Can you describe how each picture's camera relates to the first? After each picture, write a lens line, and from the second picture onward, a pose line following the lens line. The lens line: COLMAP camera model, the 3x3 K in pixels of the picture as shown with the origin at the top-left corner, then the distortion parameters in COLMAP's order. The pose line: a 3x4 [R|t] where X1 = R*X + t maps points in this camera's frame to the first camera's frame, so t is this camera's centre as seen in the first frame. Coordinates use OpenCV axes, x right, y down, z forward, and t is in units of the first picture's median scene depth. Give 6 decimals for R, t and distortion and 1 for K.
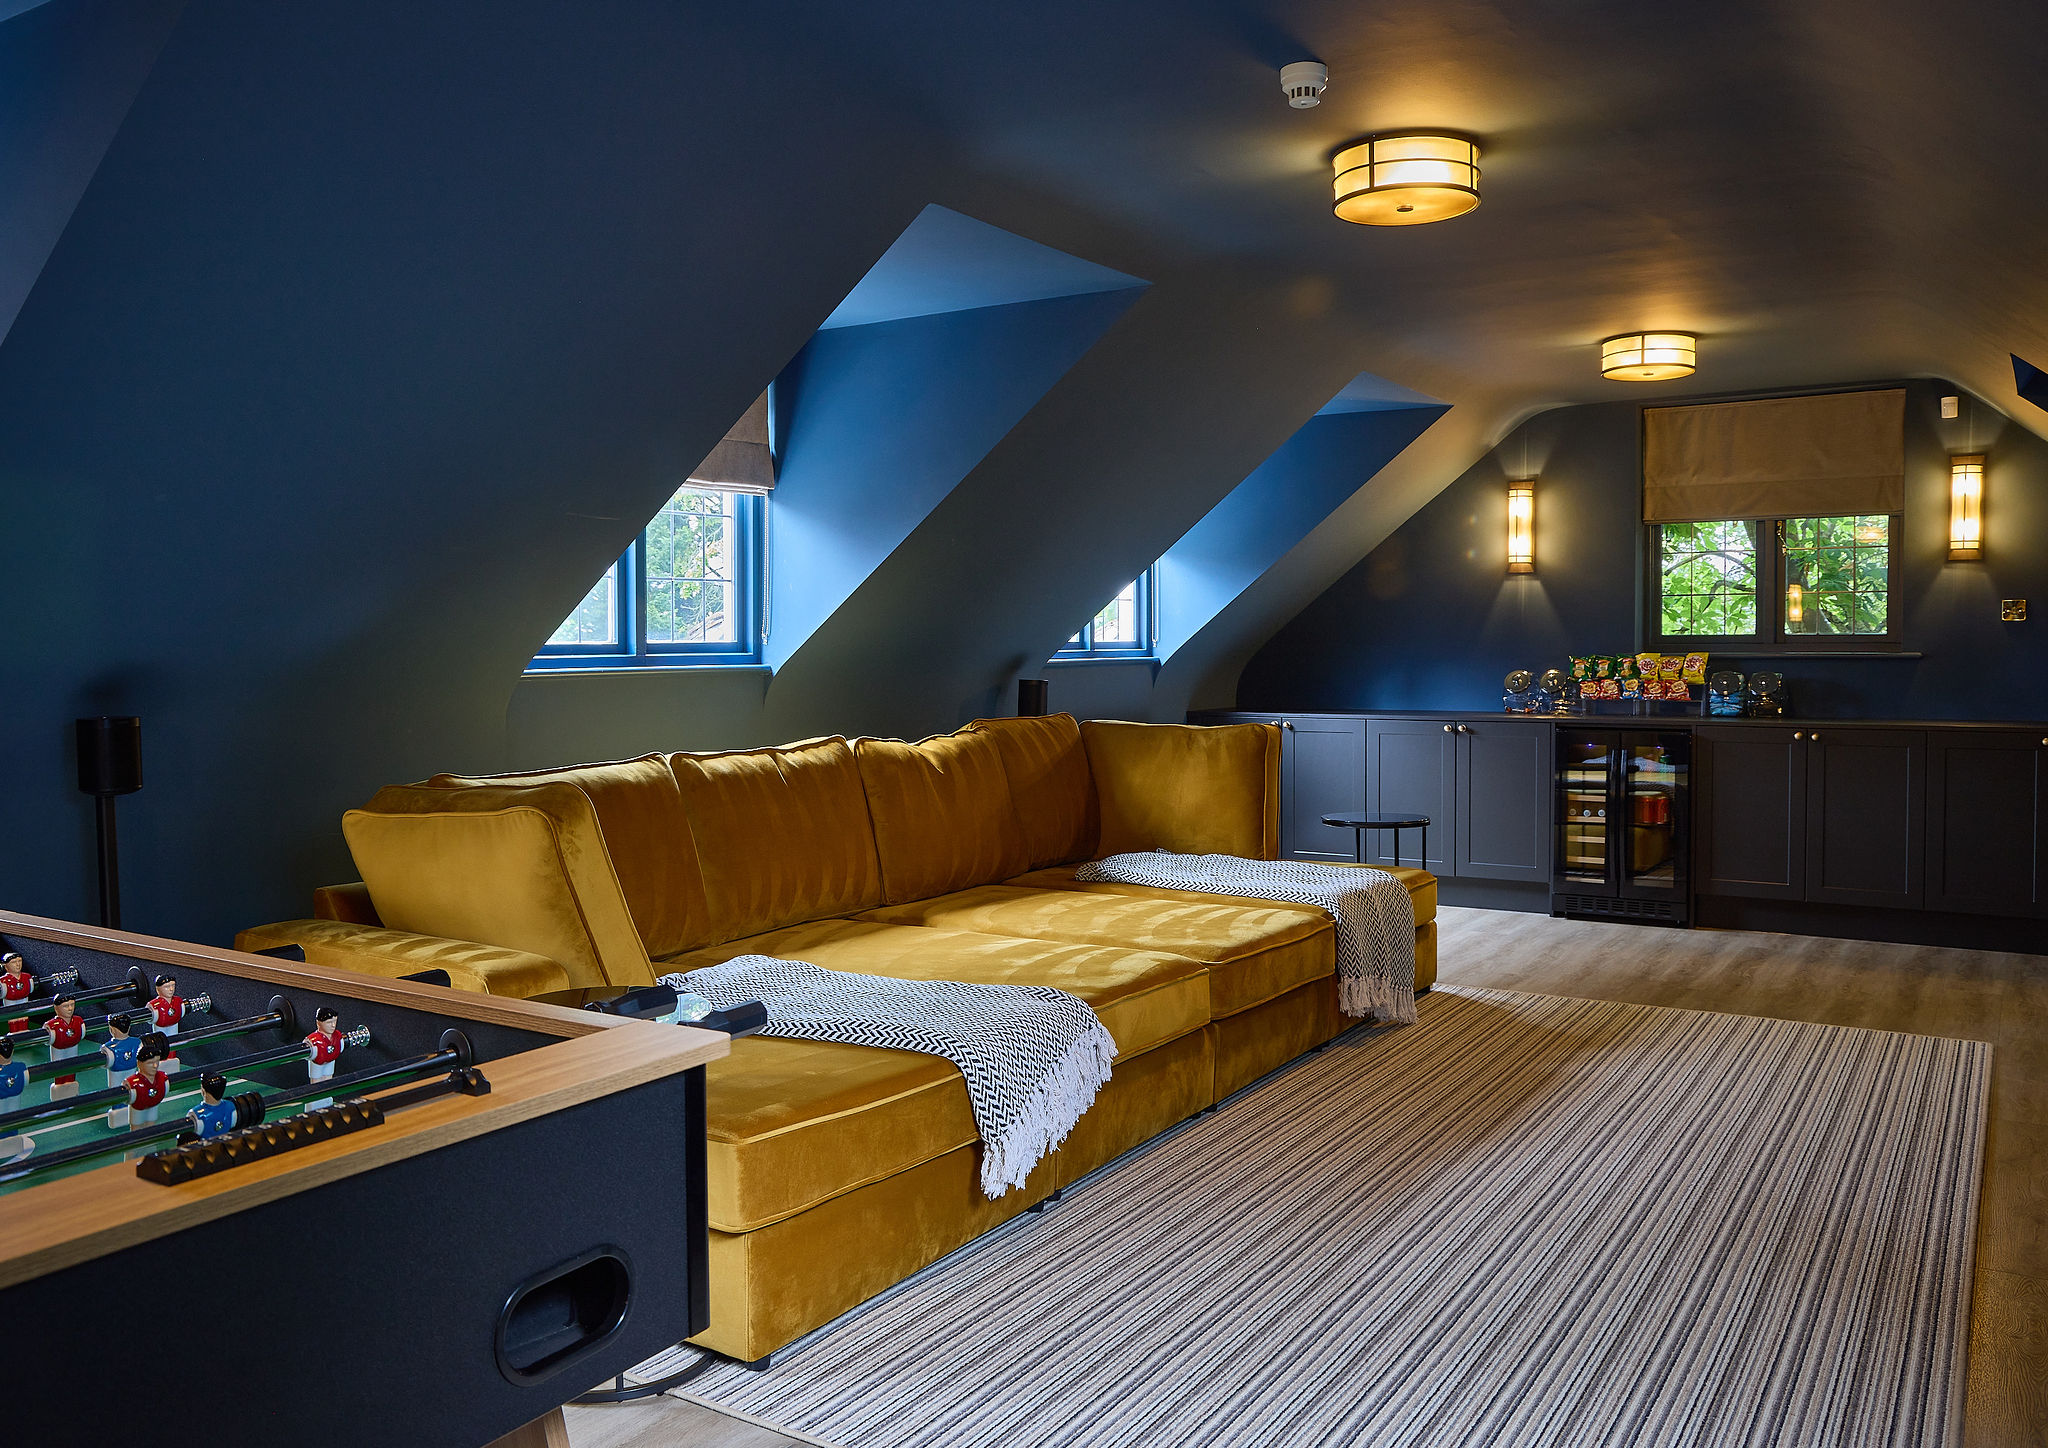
lens RADIAL K [[1779.6, 0, 896.3], [0, 1779.6, 726.0], [0, 0, 1]] dist [-0.103445, -0.008843]
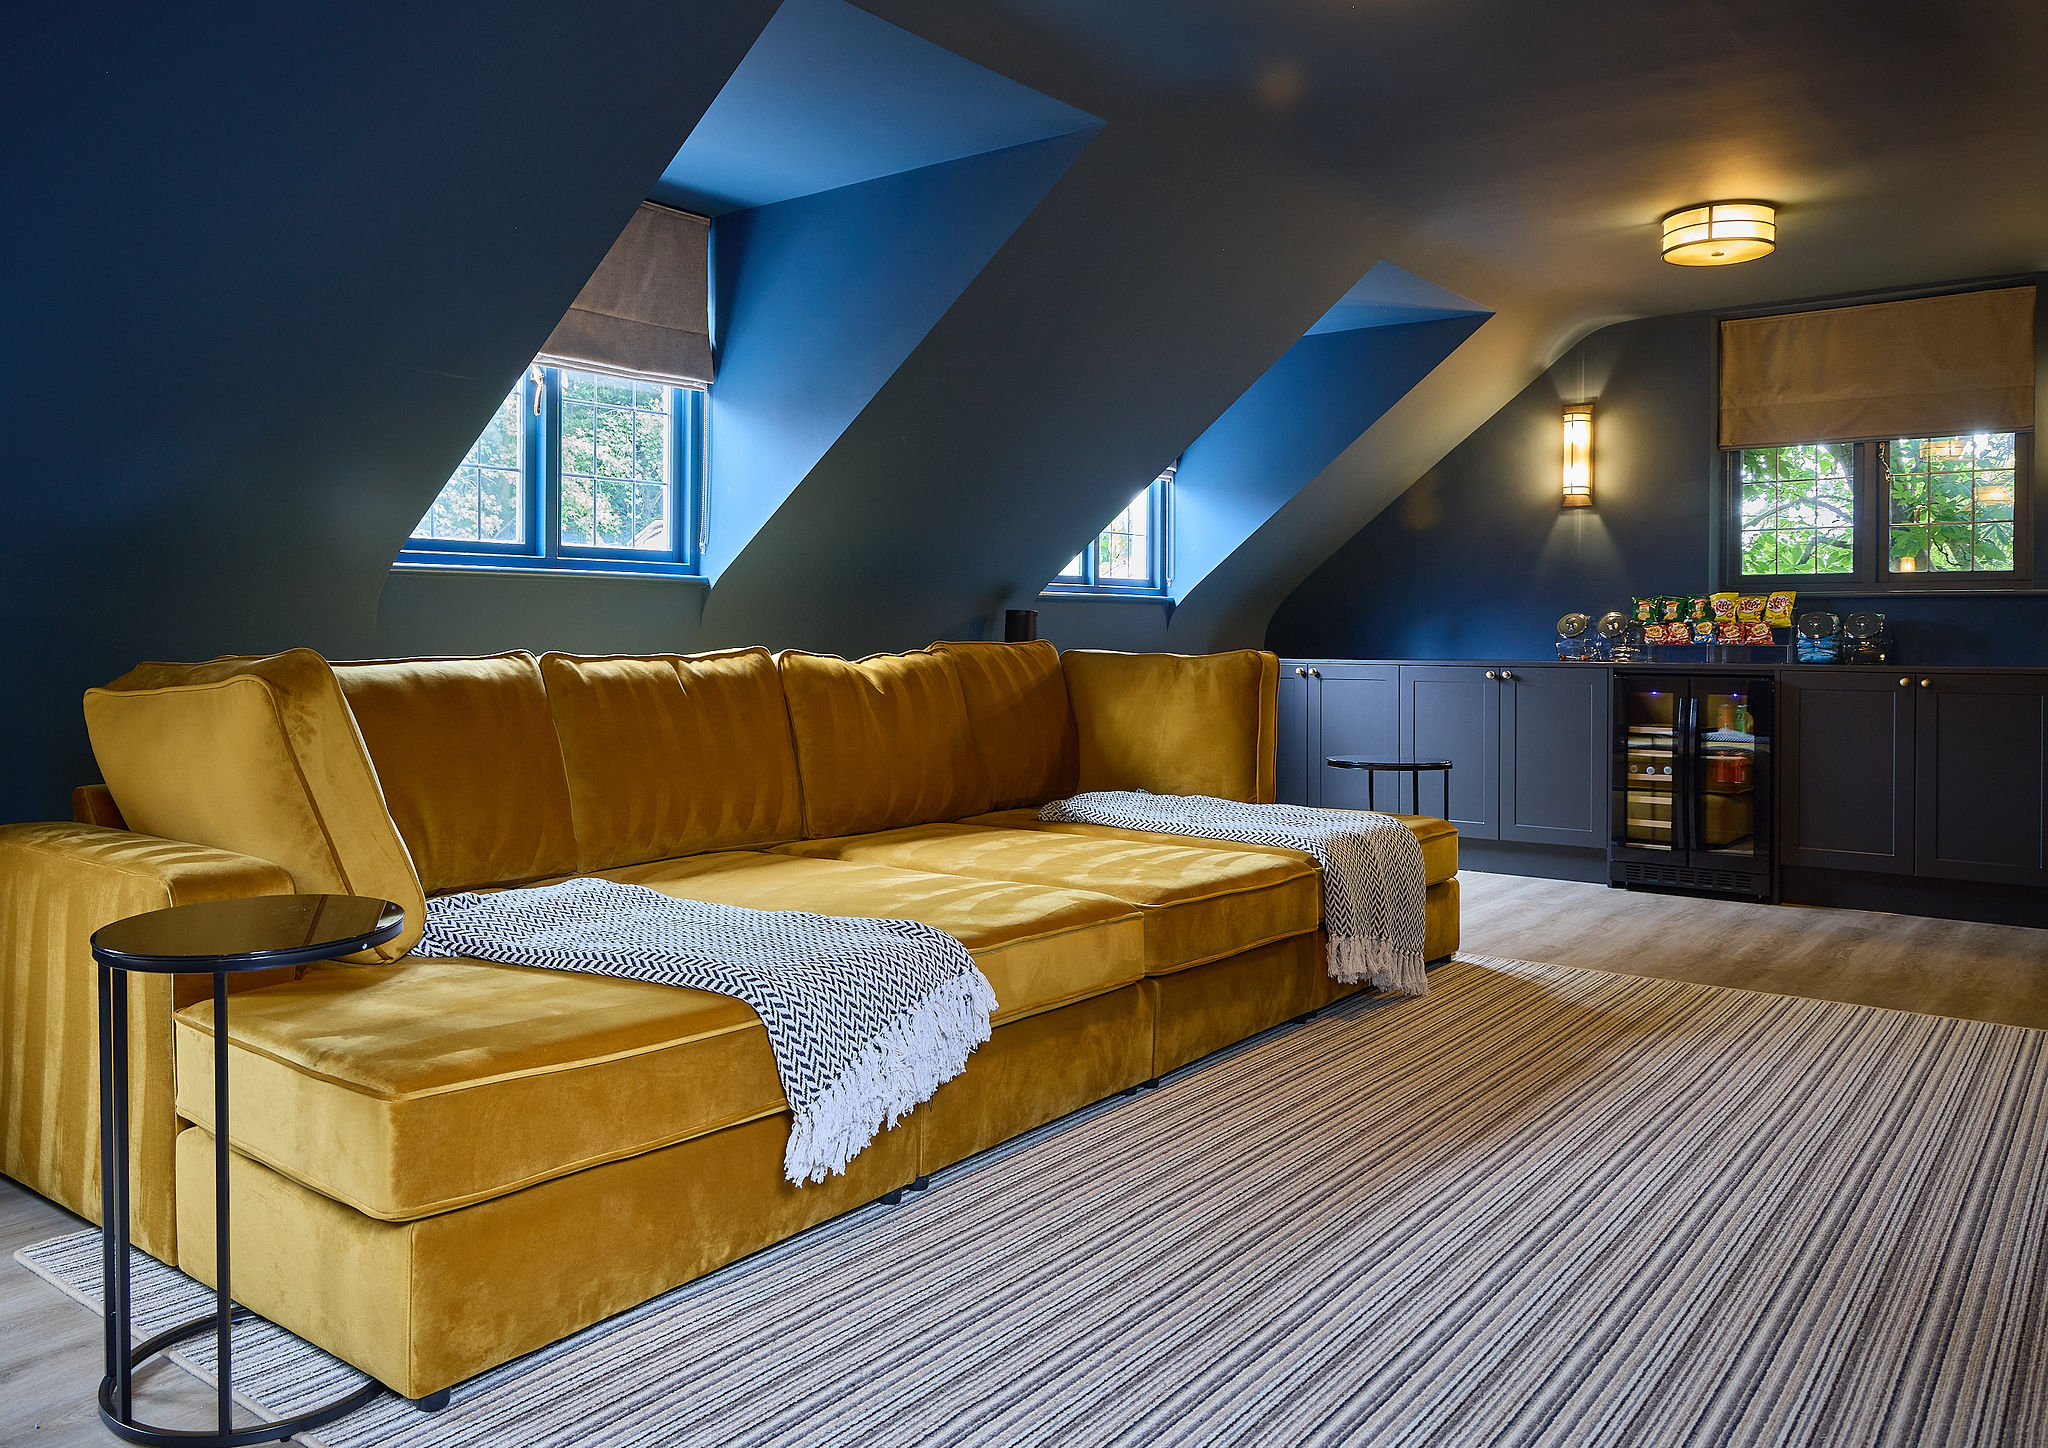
lens RADIAL K [[1652.6, 0, 903.6], [0, 1652.6, 655.8], [0, 0, 1]] dist [-0.002097, -0.060236]
pose [[0.997226, 0.015352, -0.072837, 0.097240], [-0.018256, 0.999058, -0.039380, 0.040145], [0.072164, 0.040600, 0.996566, 0.173933]]
